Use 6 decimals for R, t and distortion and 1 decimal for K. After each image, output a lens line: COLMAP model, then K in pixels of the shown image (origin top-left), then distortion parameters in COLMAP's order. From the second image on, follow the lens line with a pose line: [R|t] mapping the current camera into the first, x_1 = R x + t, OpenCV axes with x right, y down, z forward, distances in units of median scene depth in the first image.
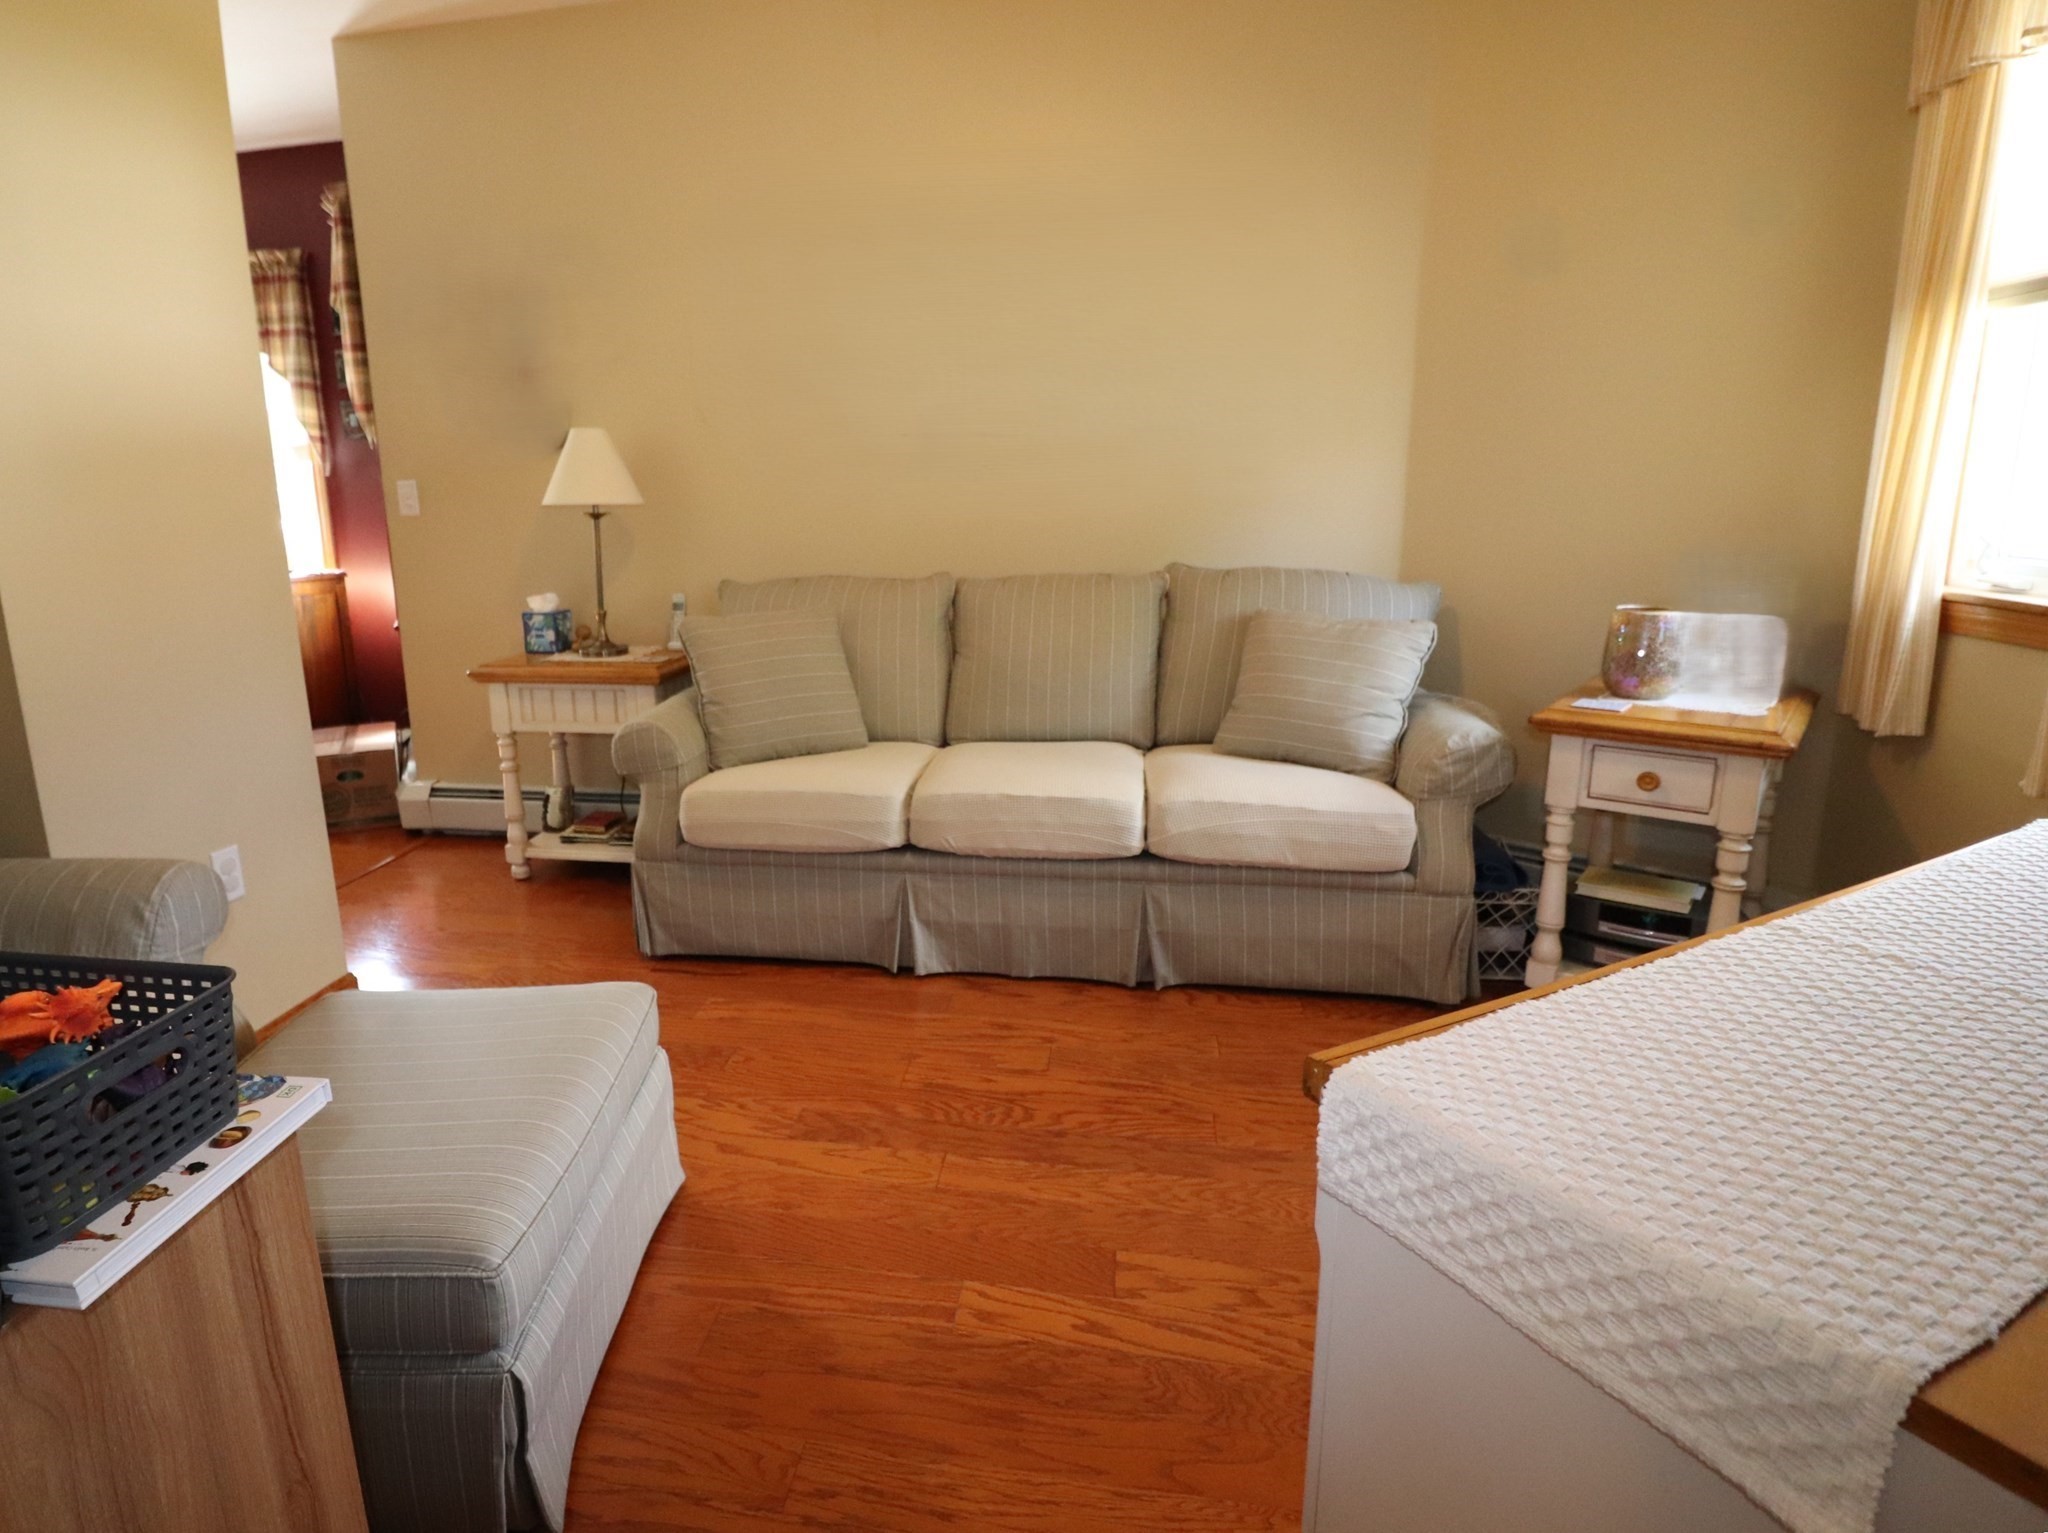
lens RADIAL K [[1085.7, 0, 1019.6], [0, 1085.7, 761.9], [0, 0, 1]] dist [-0.006142, -0.009585]
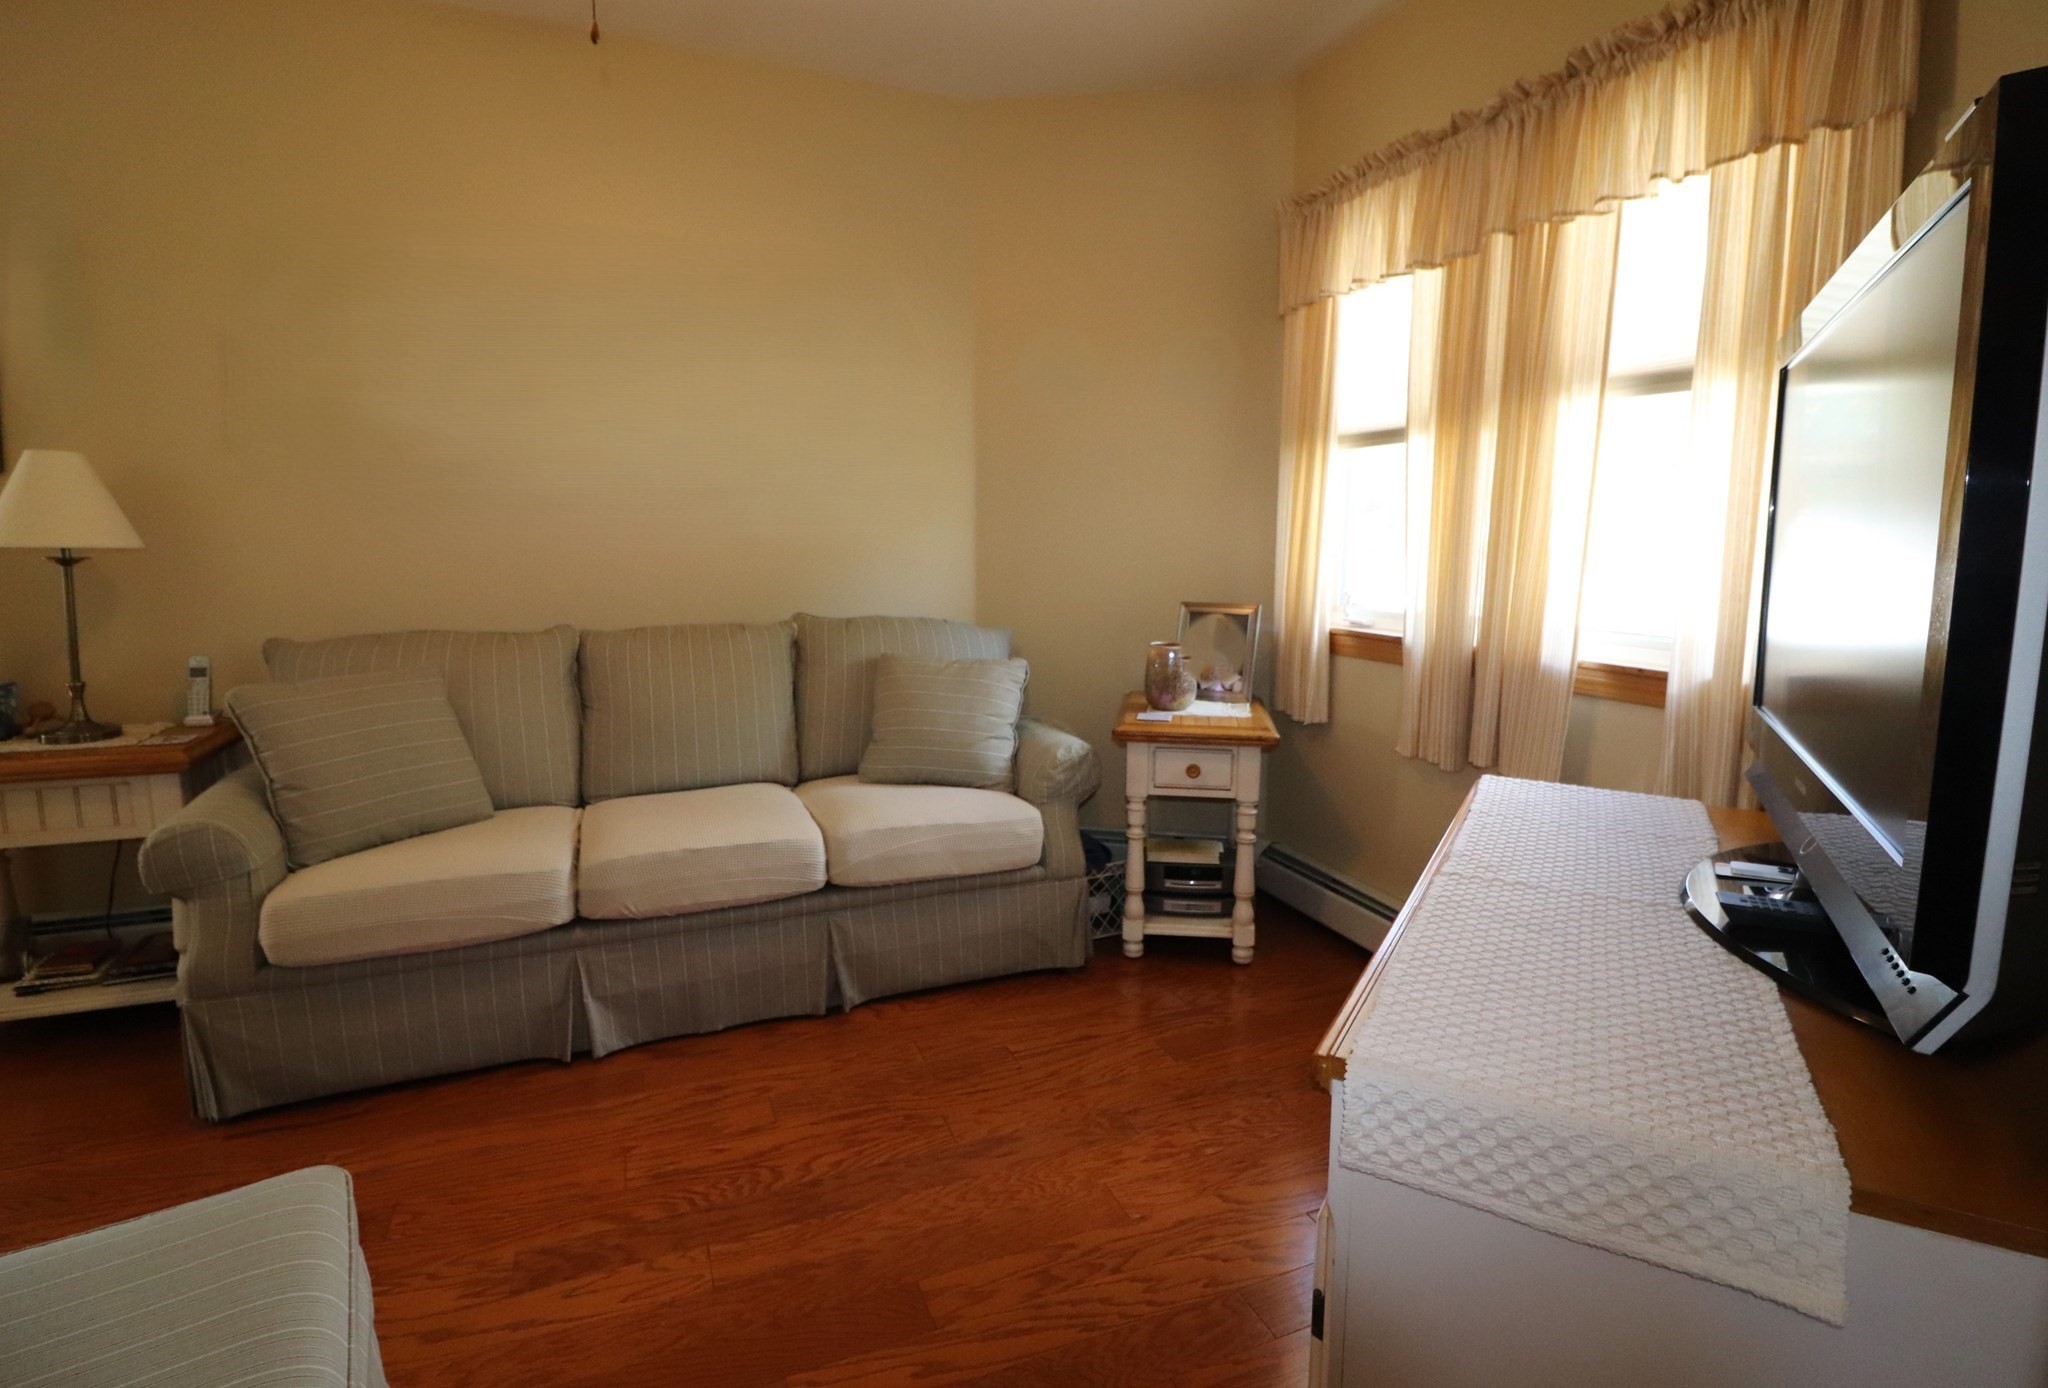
lens RADIAL K [[930.6, 0, 1037.9], [0, 930.6, 689.1], [0, 0, 1]] dist [-0.007600, -0.004233]
pose [[0.843382, -0.054451, 0.534549, -0.187873], [0.099687, 0.993437, -0.056087, -0.035505], [-0.527987, 0.100590, 0.843274, 0.102796]]
